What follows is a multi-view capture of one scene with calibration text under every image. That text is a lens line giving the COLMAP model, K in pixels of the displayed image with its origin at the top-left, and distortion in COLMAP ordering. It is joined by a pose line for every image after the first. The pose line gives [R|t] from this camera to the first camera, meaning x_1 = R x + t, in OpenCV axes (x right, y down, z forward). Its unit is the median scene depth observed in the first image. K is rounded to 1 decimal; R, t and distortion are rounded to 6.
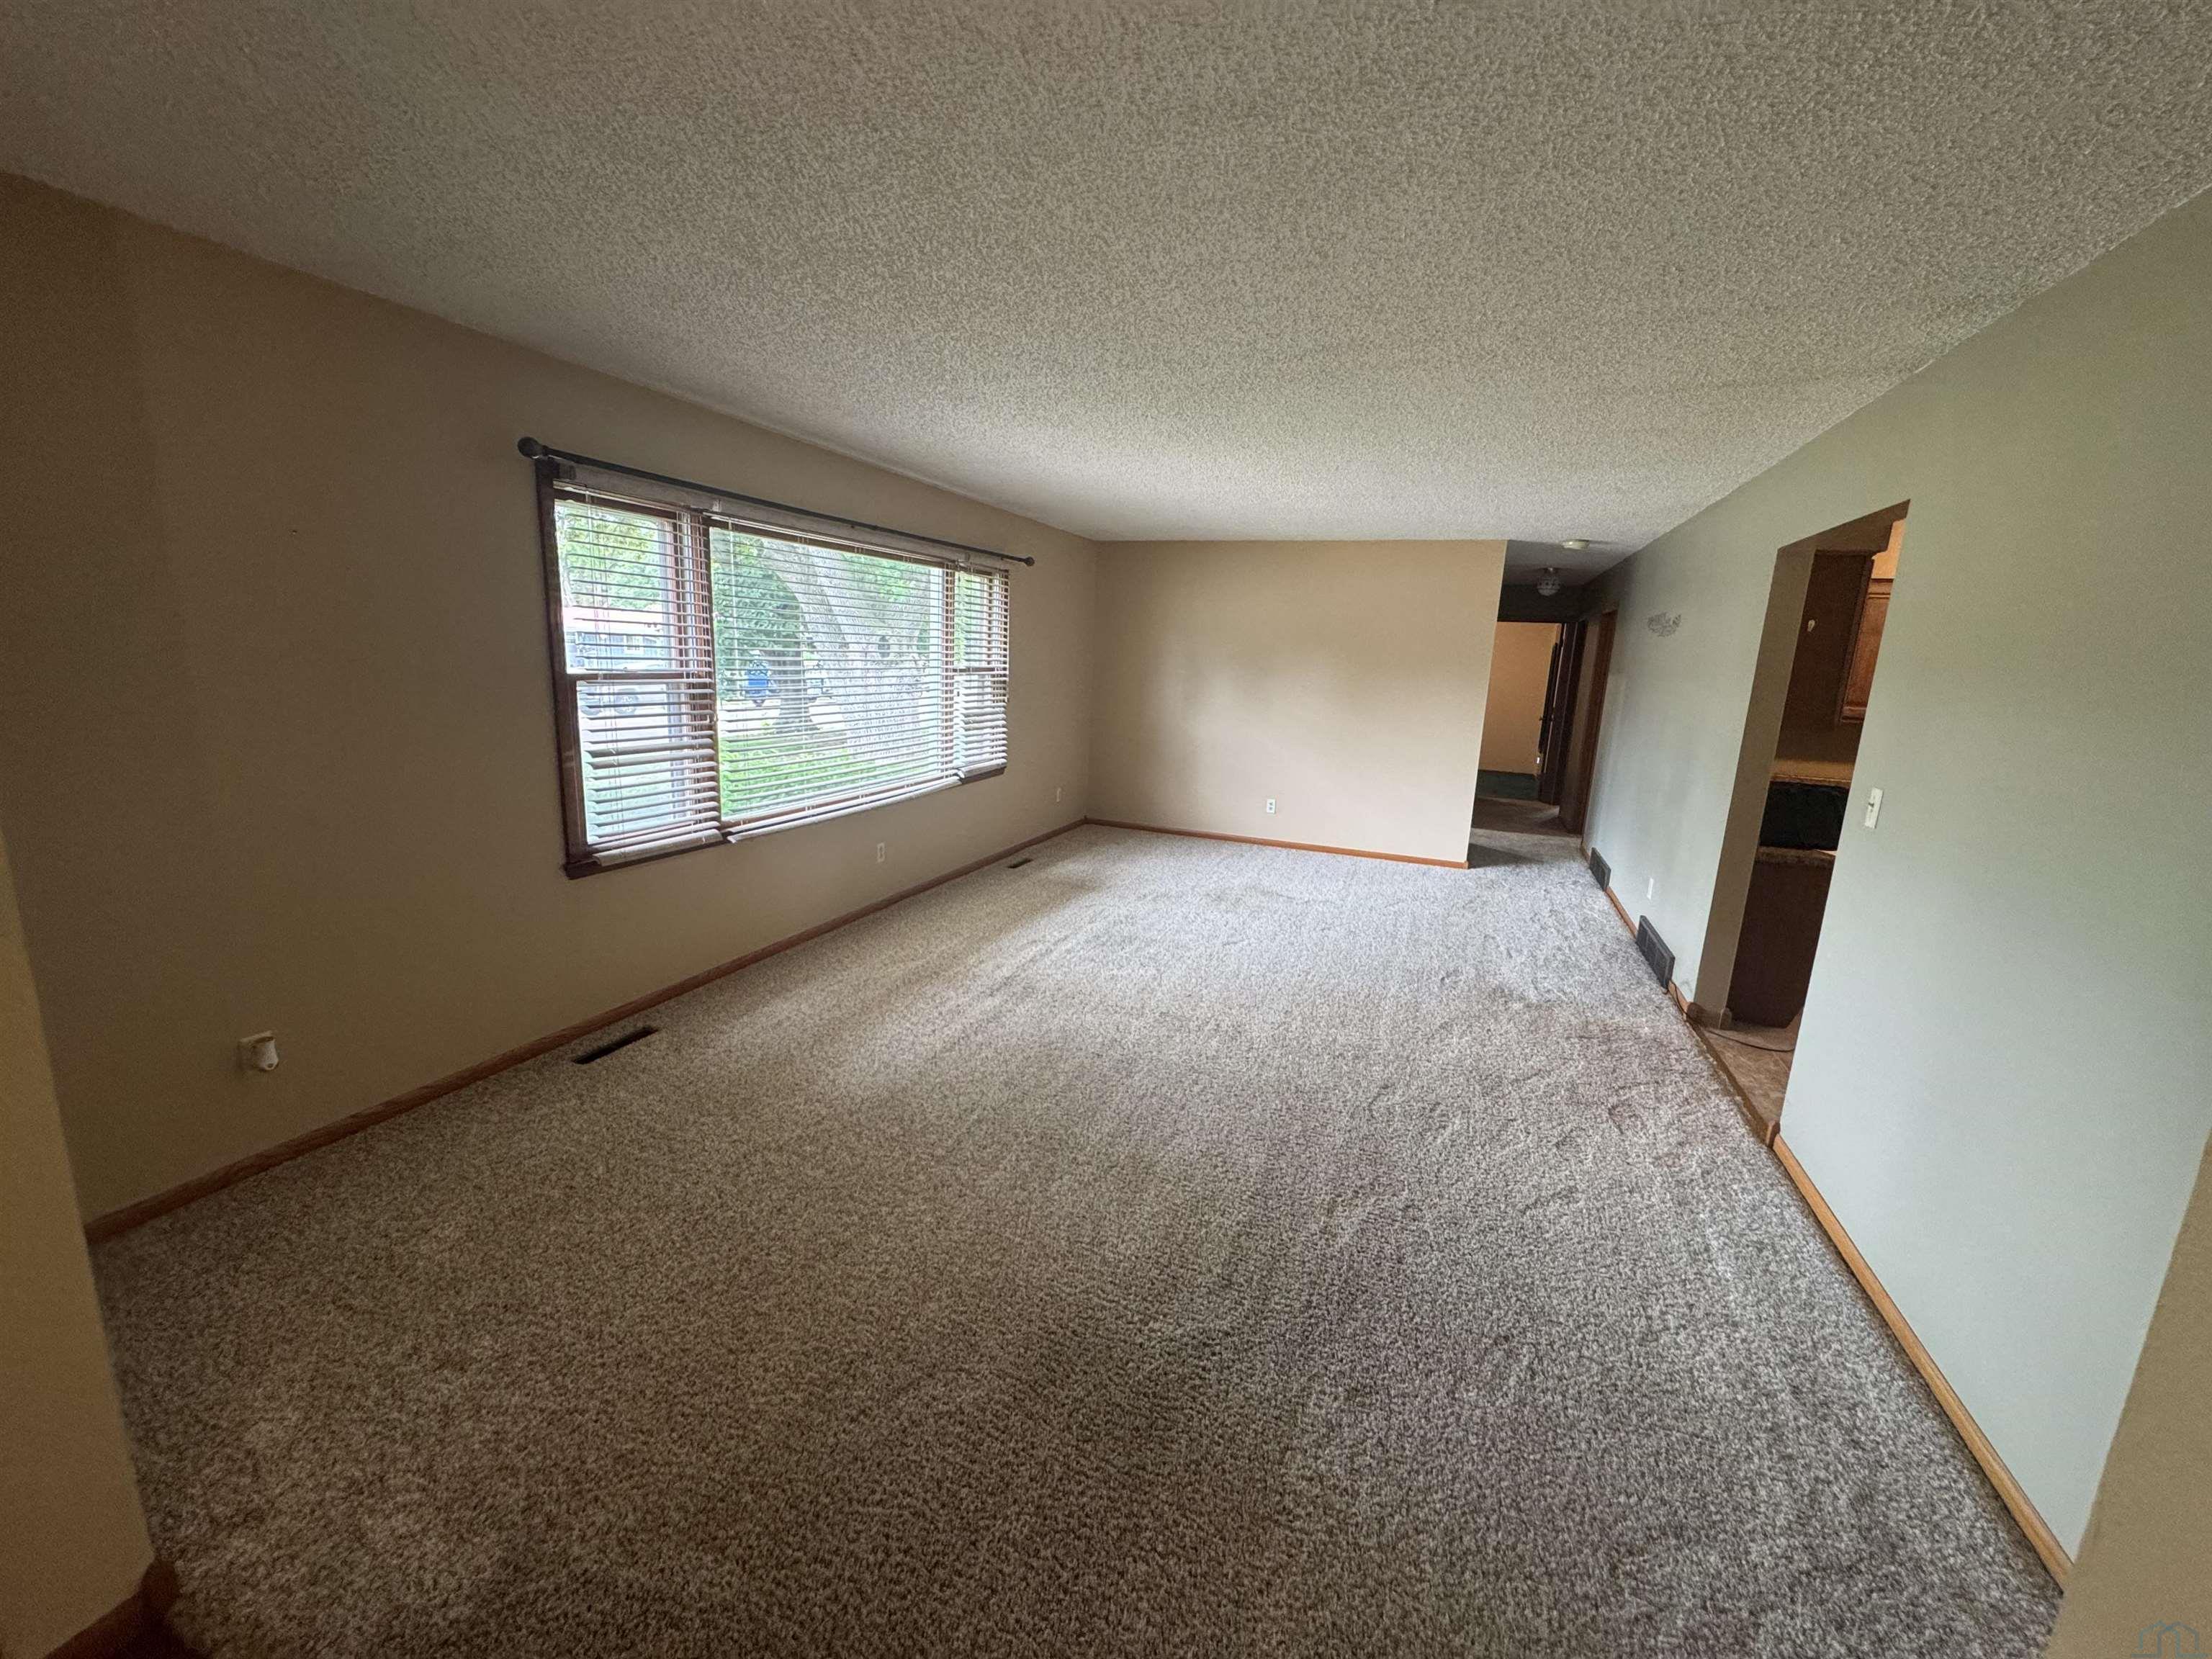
lens RADIAL K [[883.6, 0, 1106.0], [0, 883.6, 829.5], [0, 0, 1]] dist [-0.000306, -0.000077]
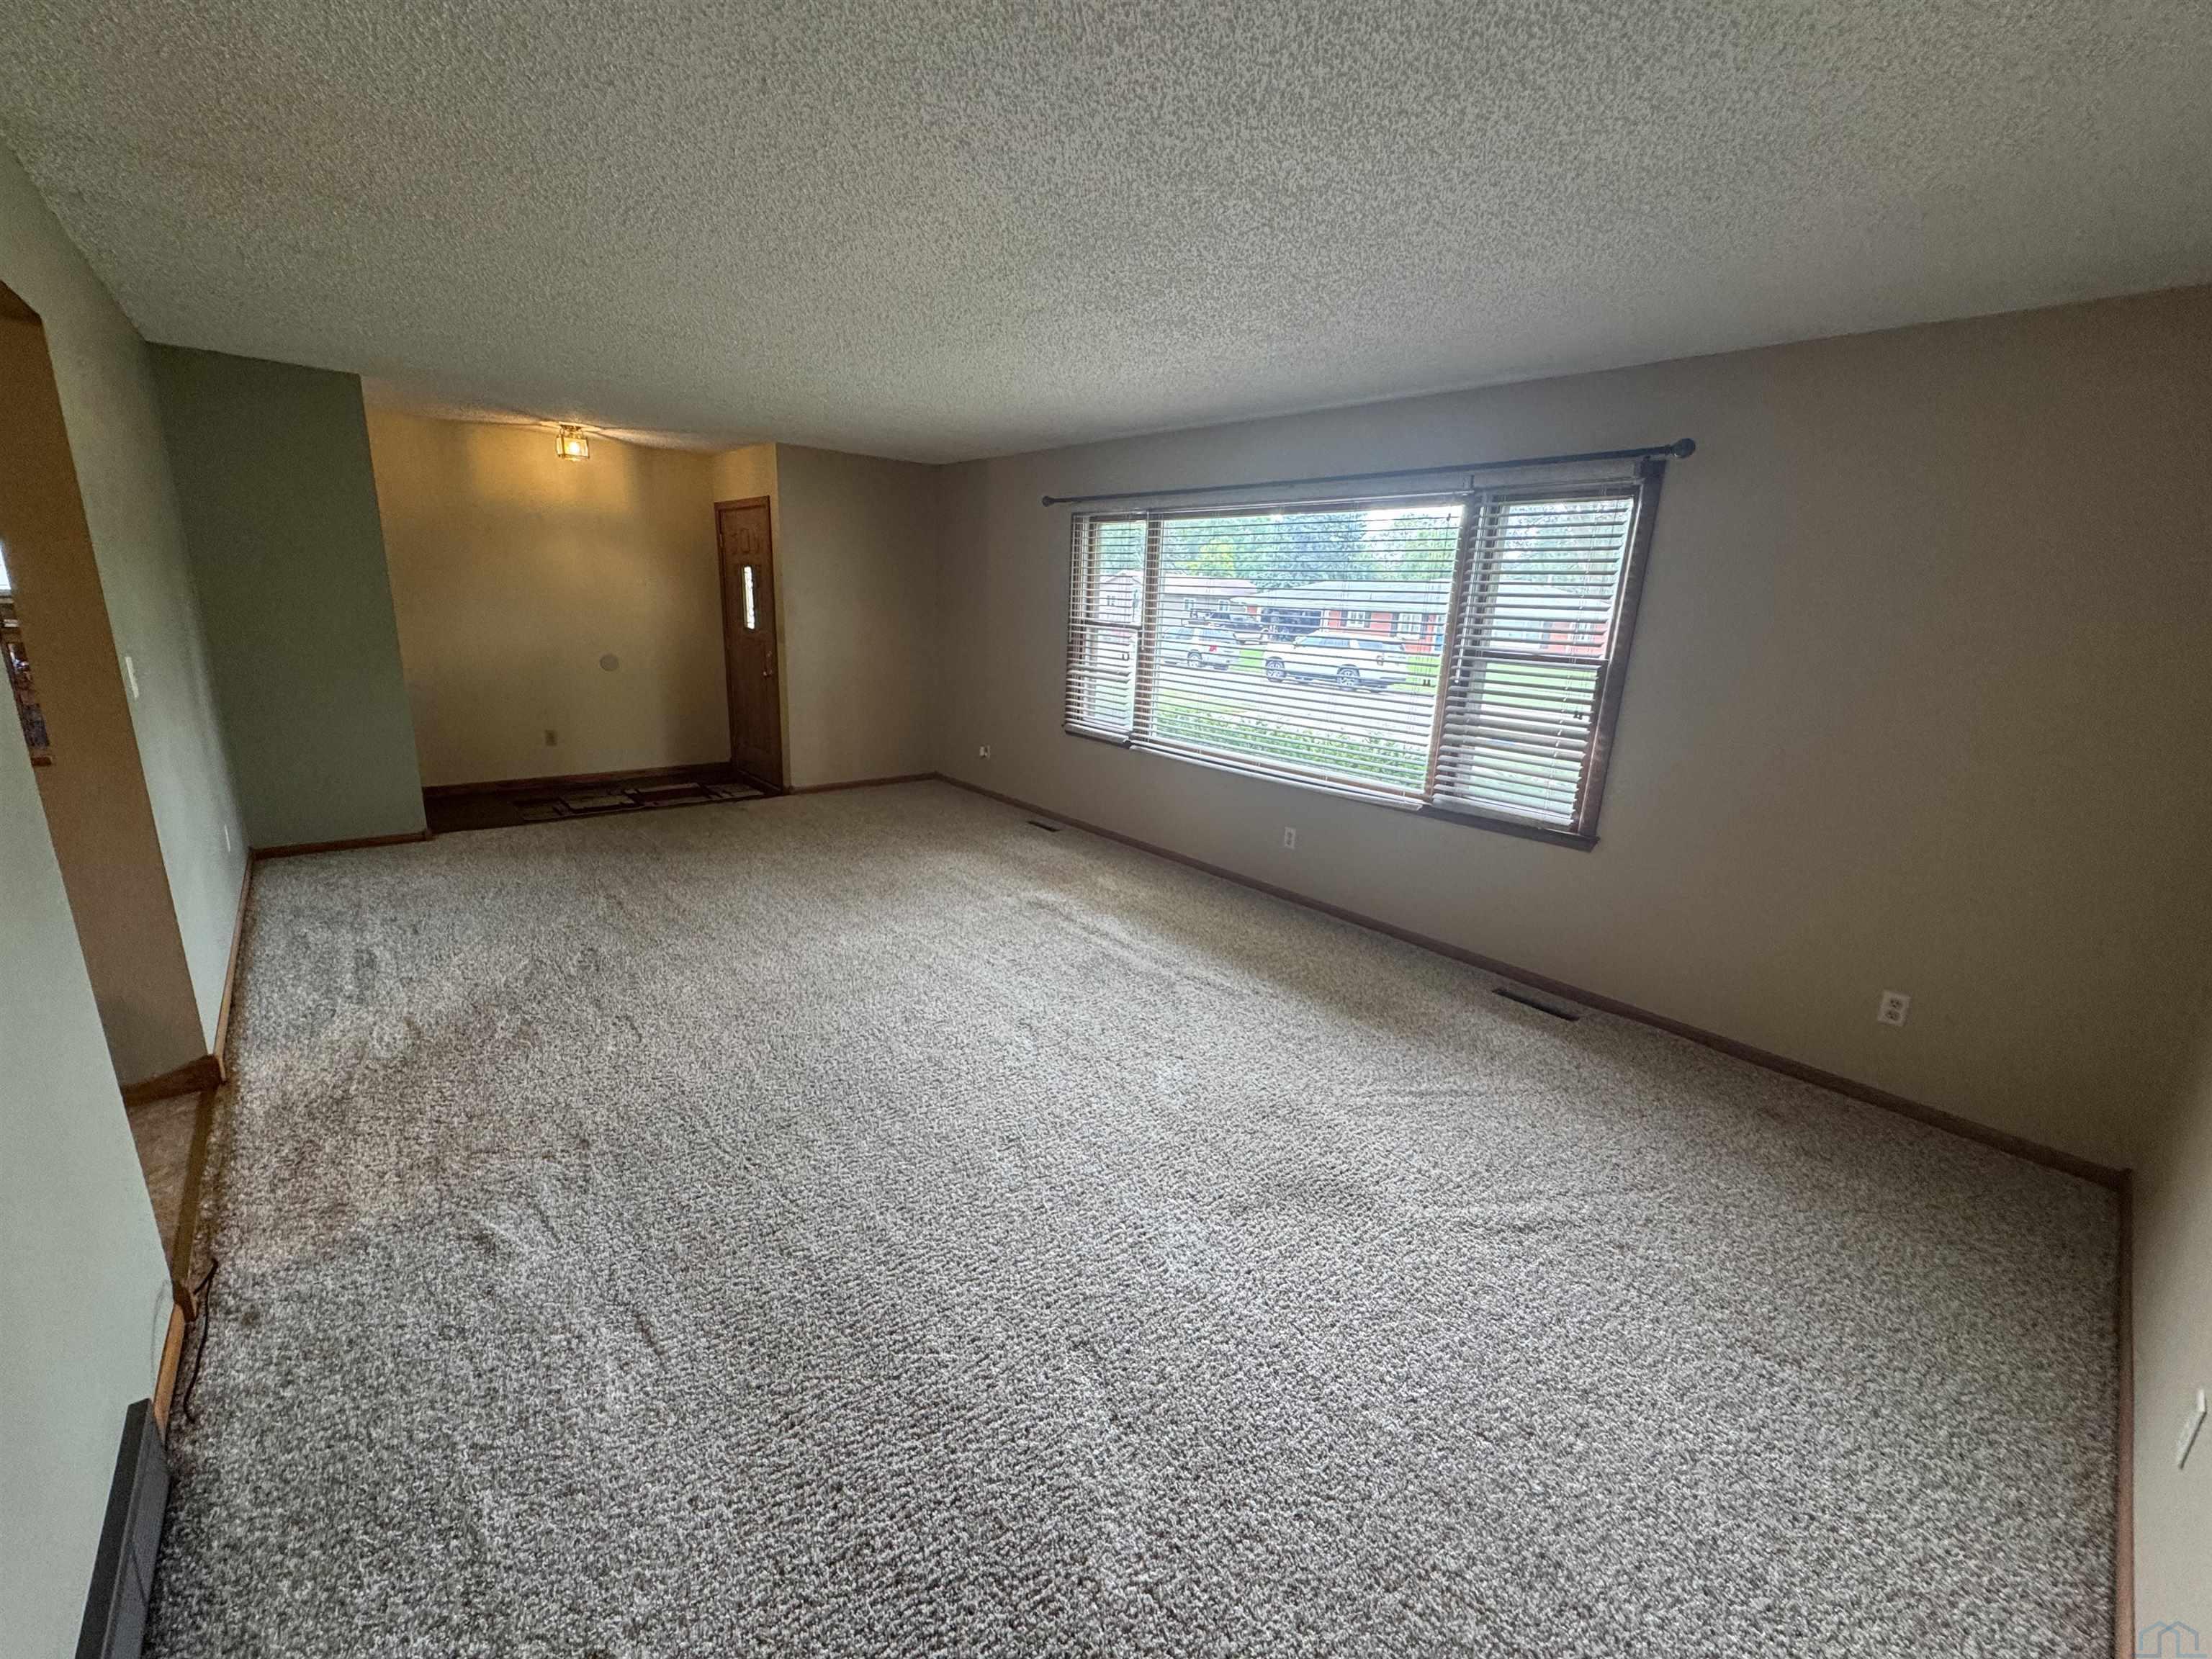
lens RADIAL K [[883.6, 0, 1106.0], [0, 883.6, 829.5], [0, 0, 1]] dist [-0.000306, -0.000077]
pose [[-0.454321, 0.156487, -0.876986, 0.870989], [-0.250482, 0.922294, 0.294333, -0.281020], [0.854899, 0.353391, -0.379820, 1.626723]]
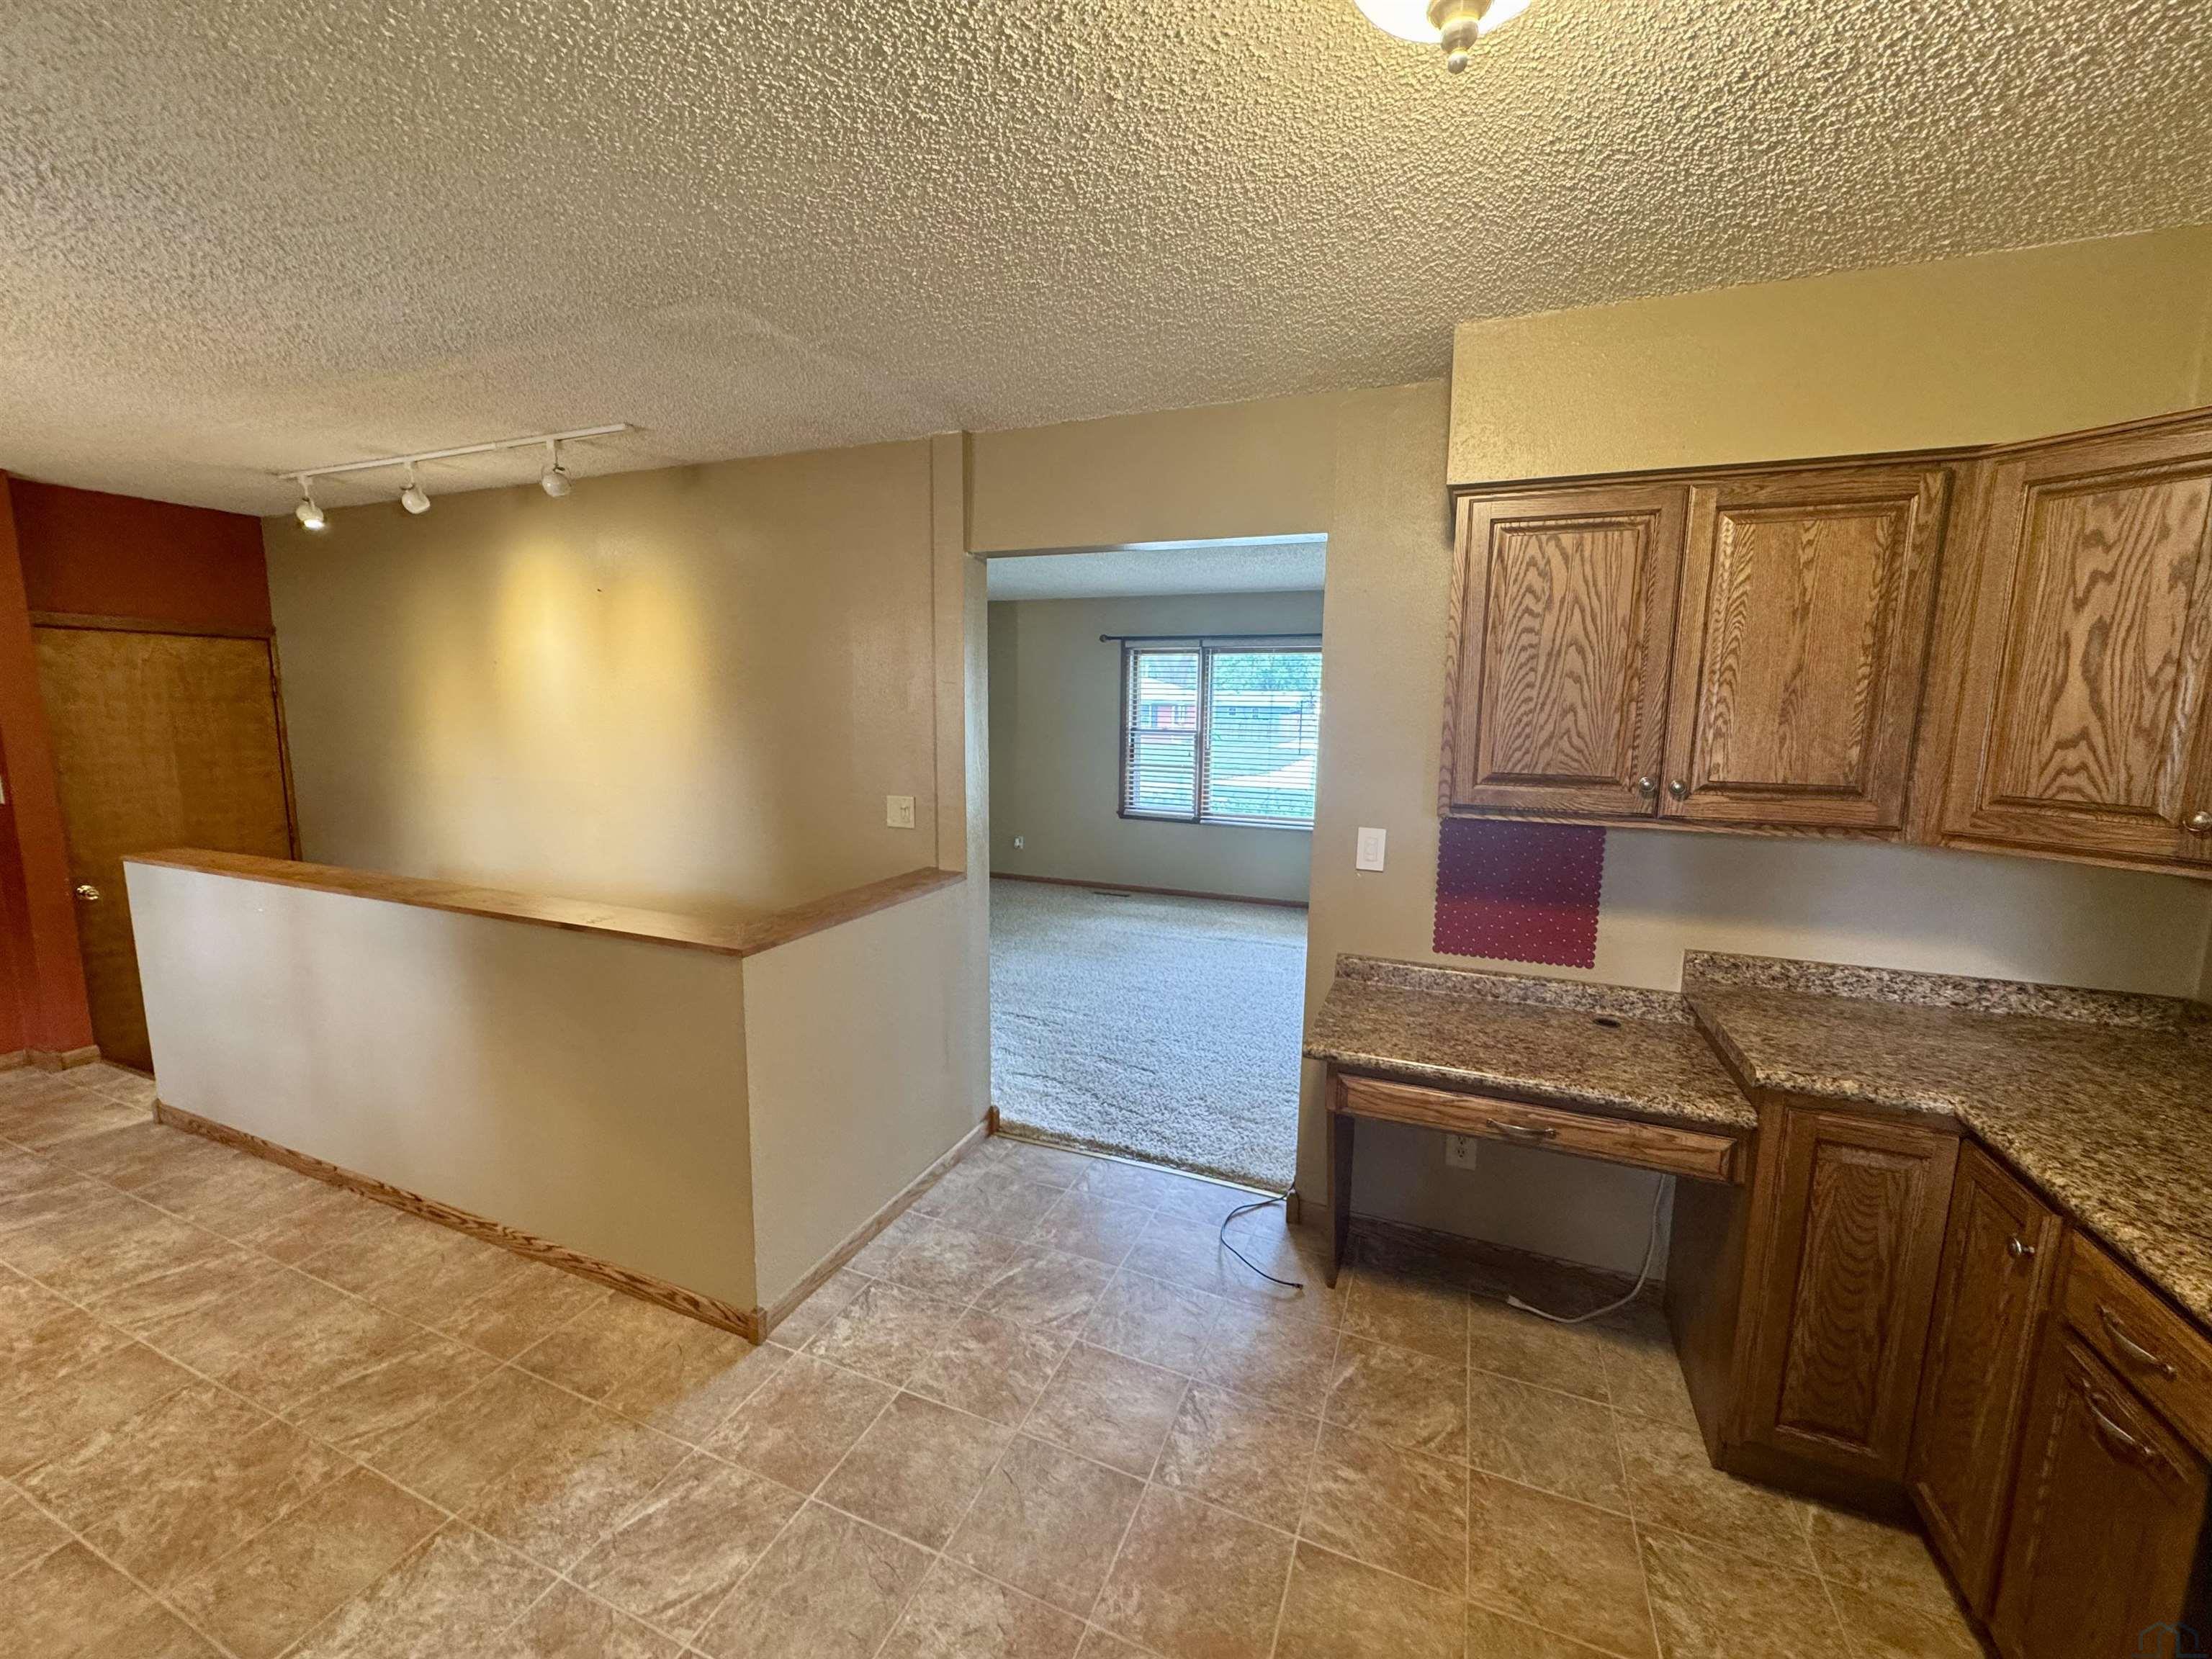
lens RADIAL K [[883.6, 0, 1106.0], [0, 883.6, 829.5], [0, 0, 1]] dist [-0.000306, -0.000077]
pose [[-0.021548, 0.096827, -0.995068, 1.476129], [-0.215764, 0.971394, 0.099195, -0.116808], [0.976208, 0.216838, -0.000040, 0.860976]]
